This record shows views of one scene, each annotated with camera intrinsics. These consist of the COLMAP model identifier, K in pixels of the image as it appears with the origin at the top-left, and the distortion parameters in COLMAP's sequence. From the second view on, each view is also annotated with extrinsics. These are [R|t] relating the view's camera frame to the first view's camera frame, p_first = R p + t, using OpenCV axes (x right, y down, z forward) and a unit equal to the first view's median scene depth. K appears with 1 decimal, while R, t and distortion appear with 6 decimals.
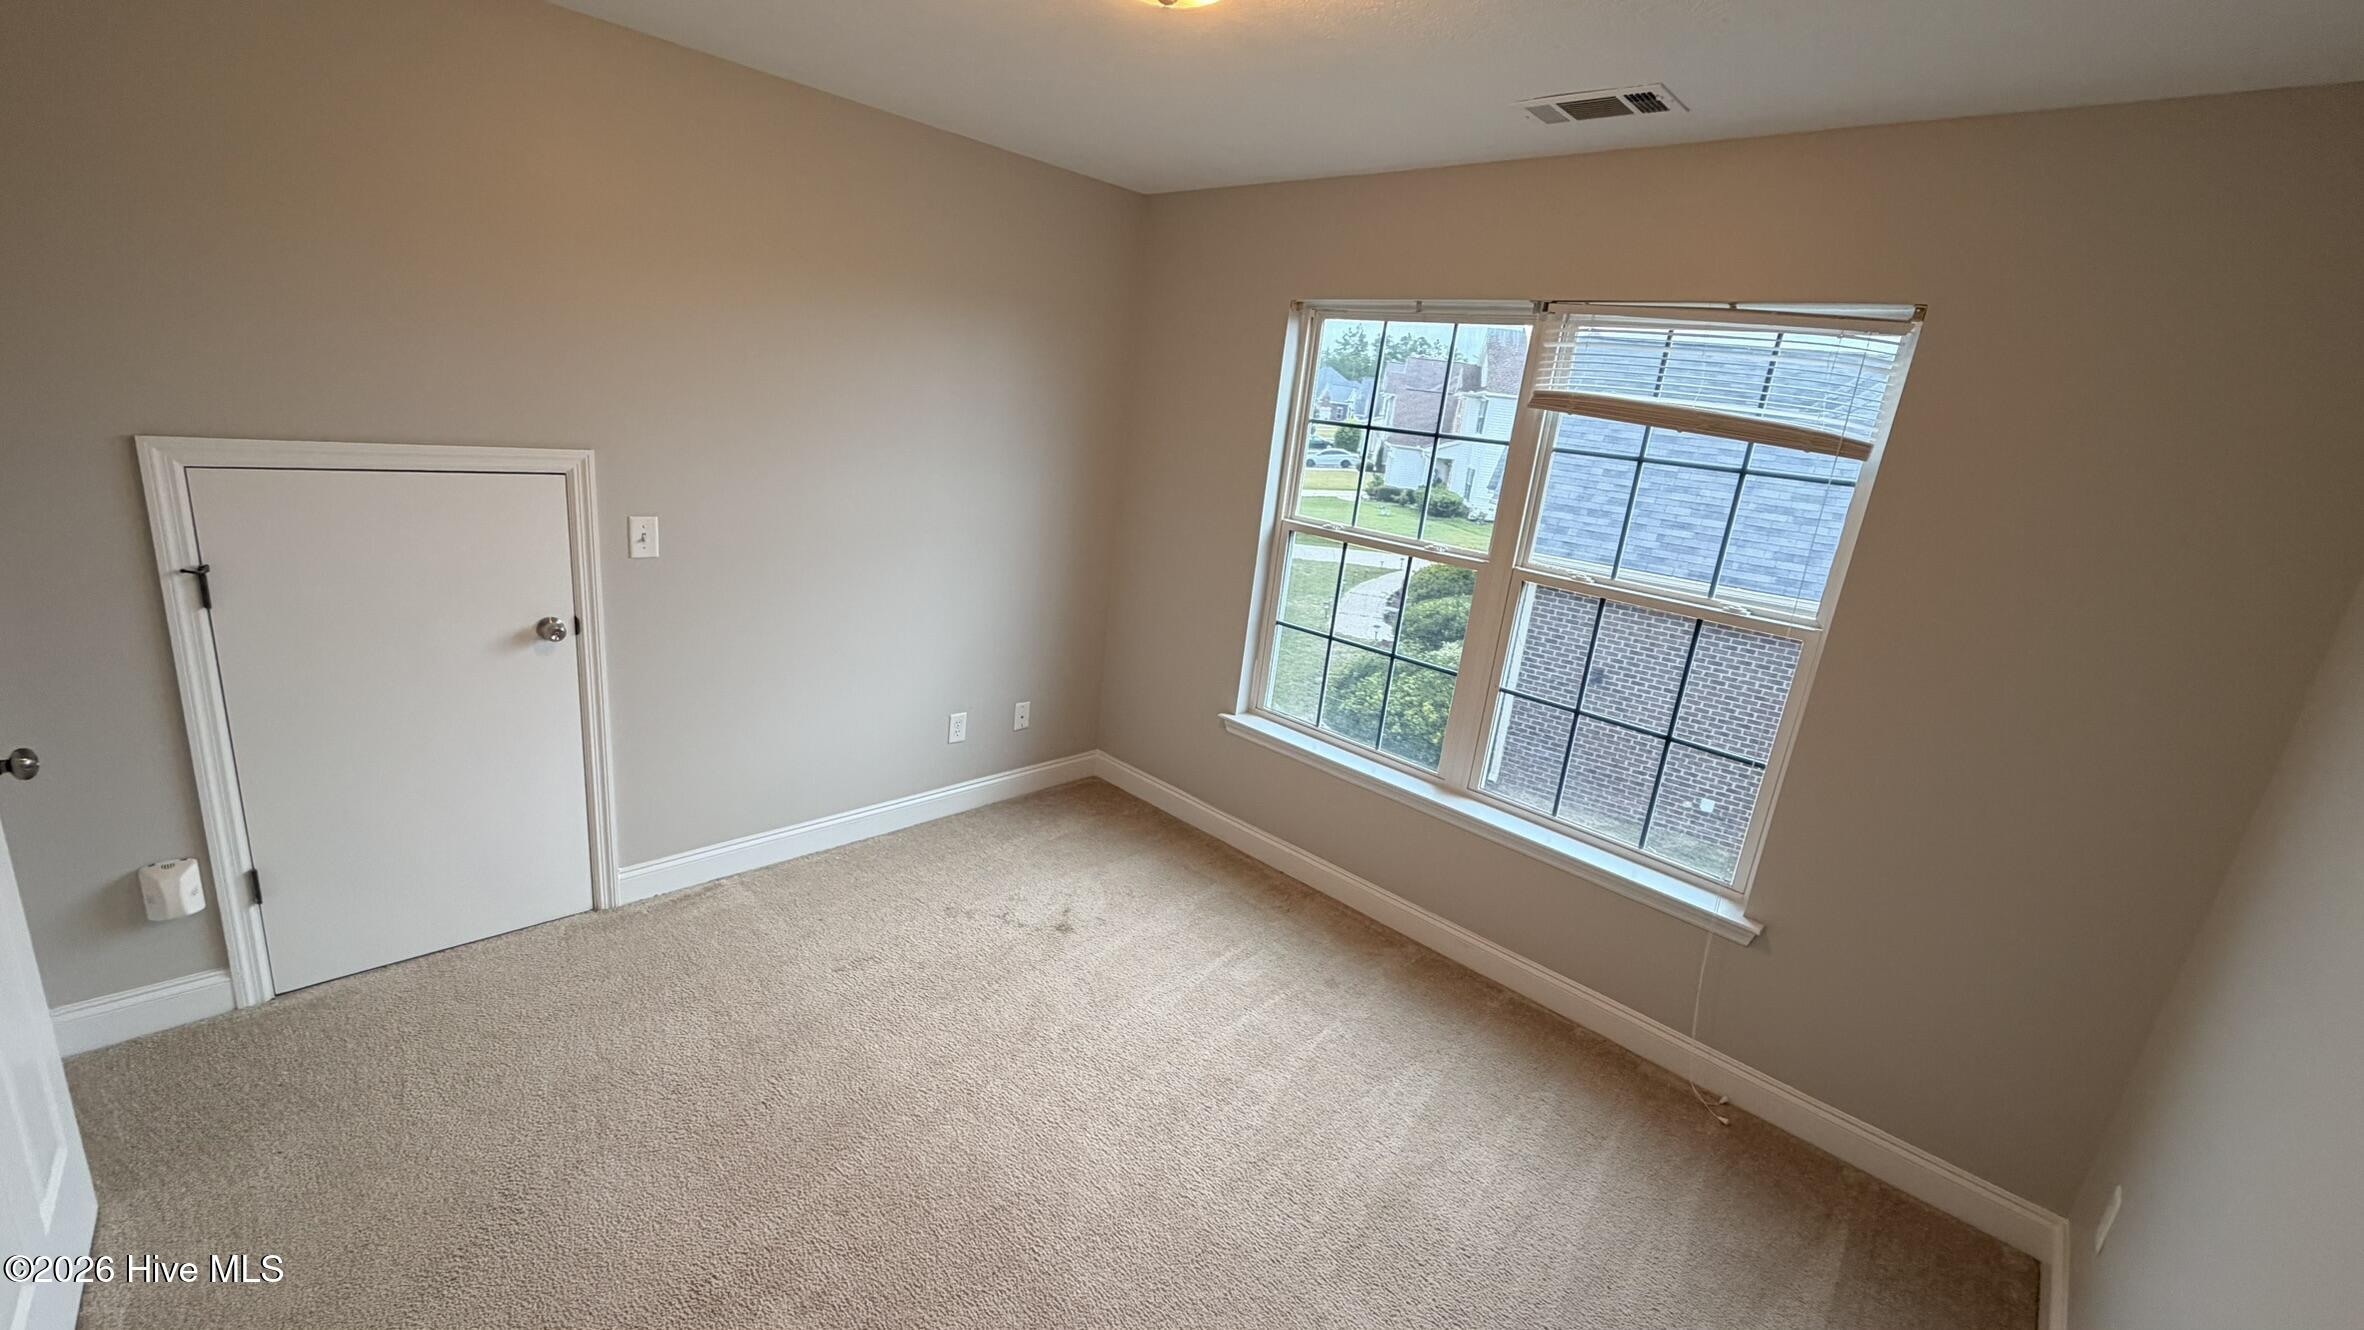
lens RADIAL K [[945.8, 0, 1182.0], [0, 945.8, 665.0], [0, 0, 1]] dist [0.000085, 0.000311]
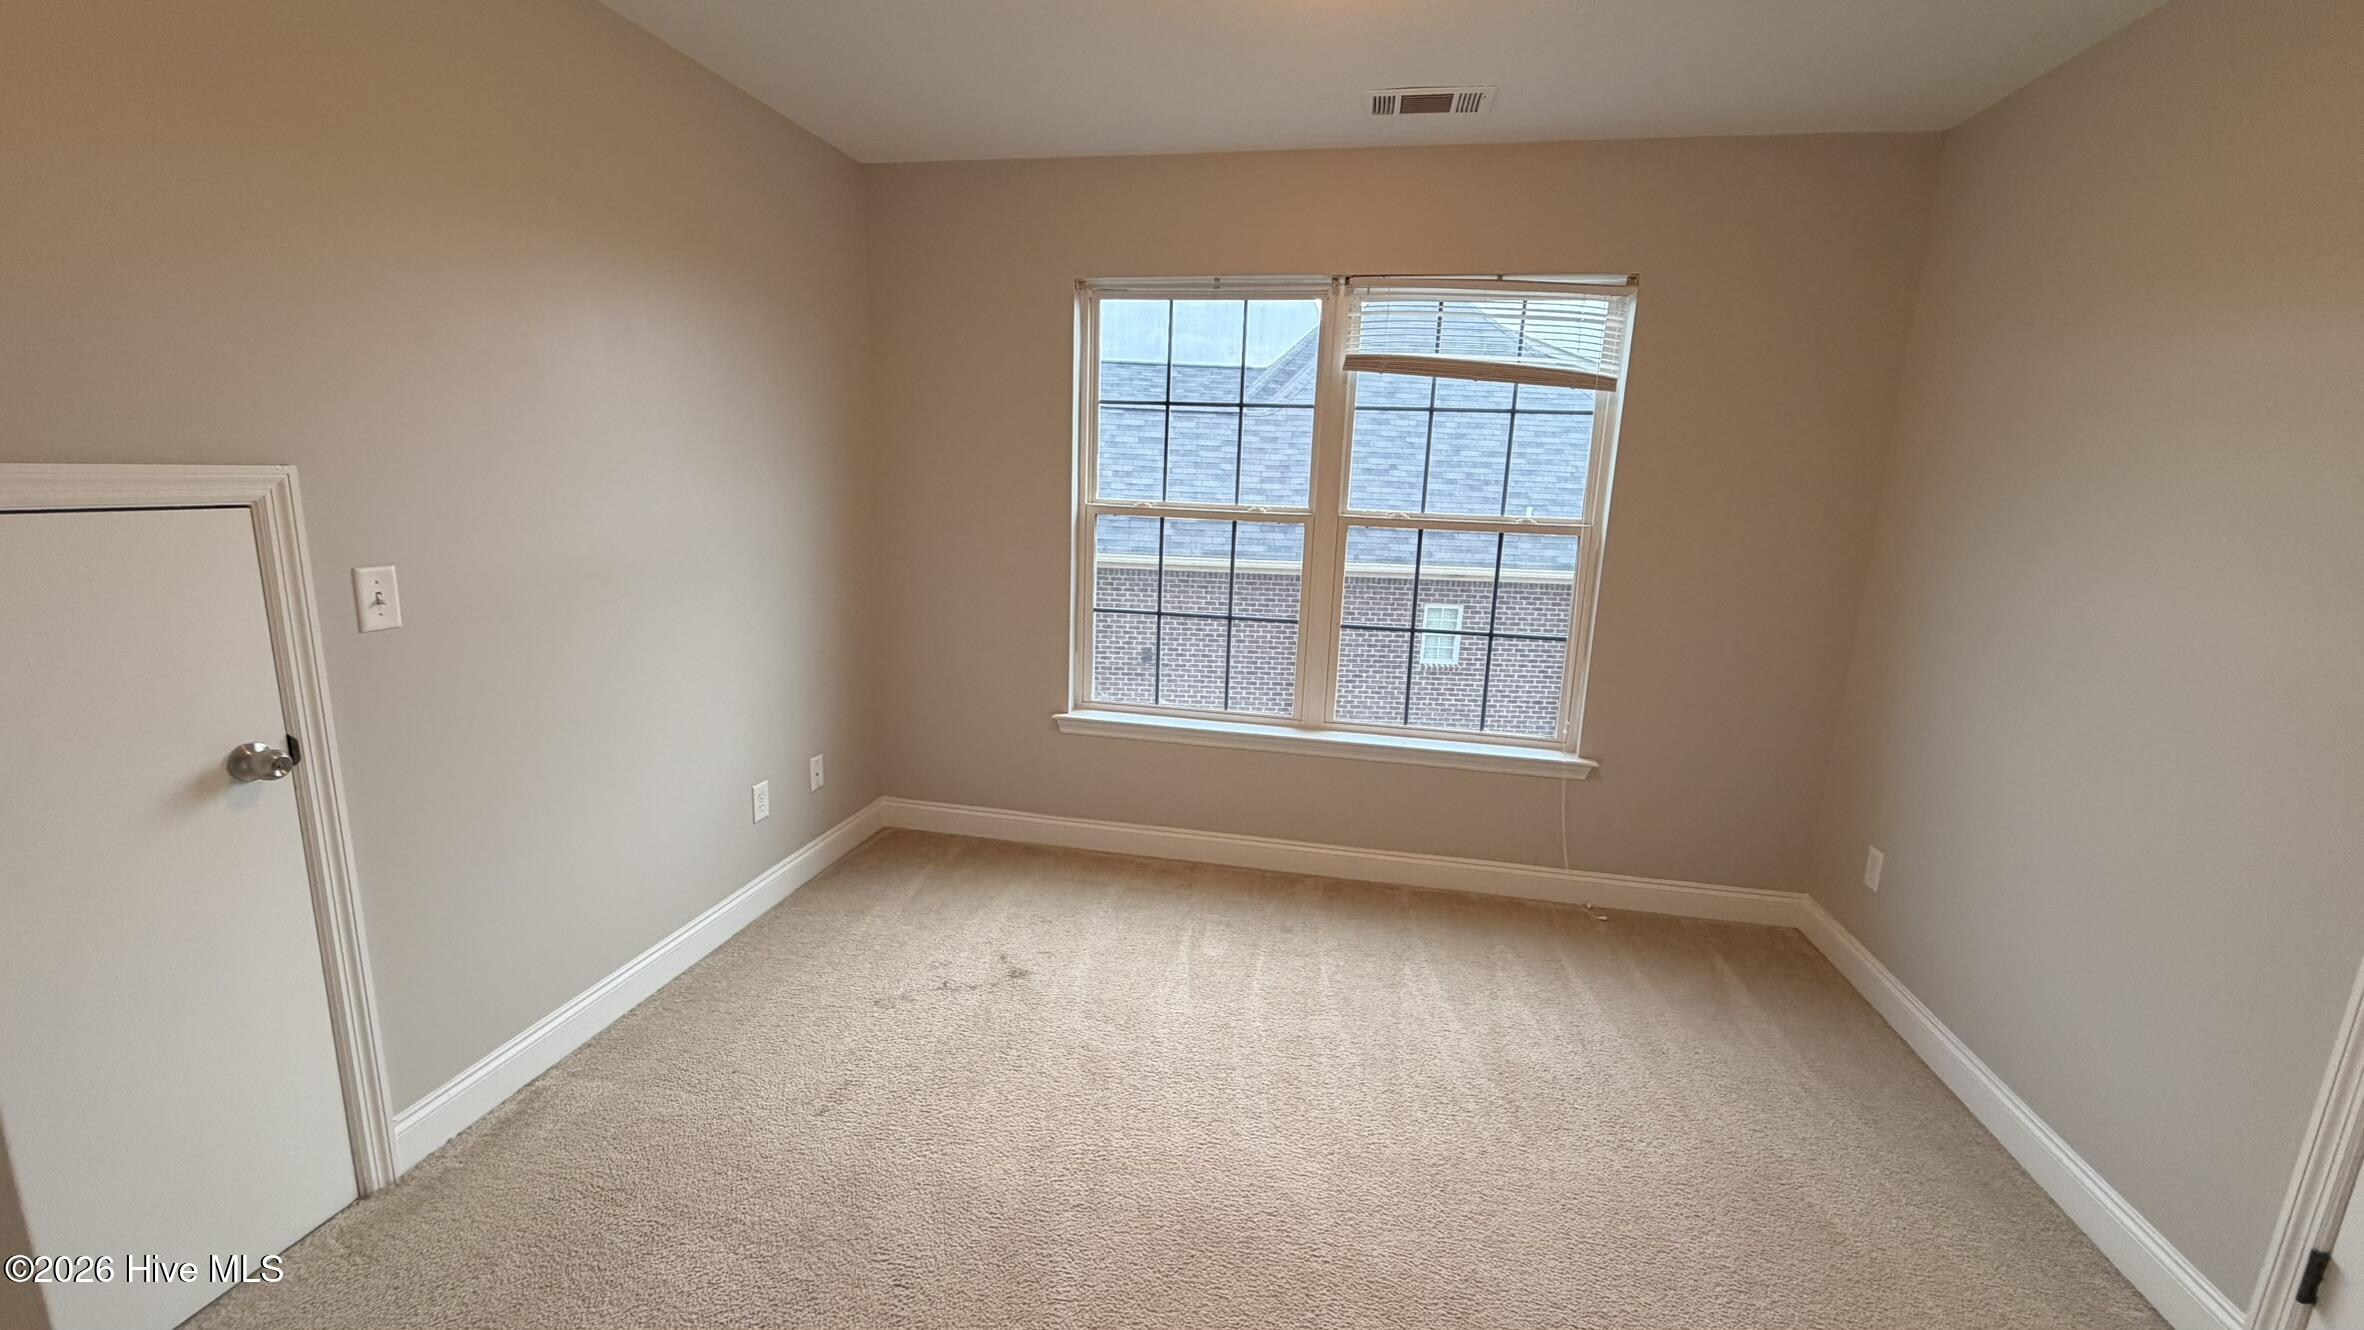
lens RADIAL K [[942.7, 0, 1182.8], [0, 942.7, 664.6], [0, 0, 1]] dist [0.000407, -0.000619]
pose [[0.838601, -0.185081, 0.512342, -0.419165], [0.199386, 0.979535, 0.027498, 0.002538], [-0.506946, 0.079094, 0.858341, 0.154069]]
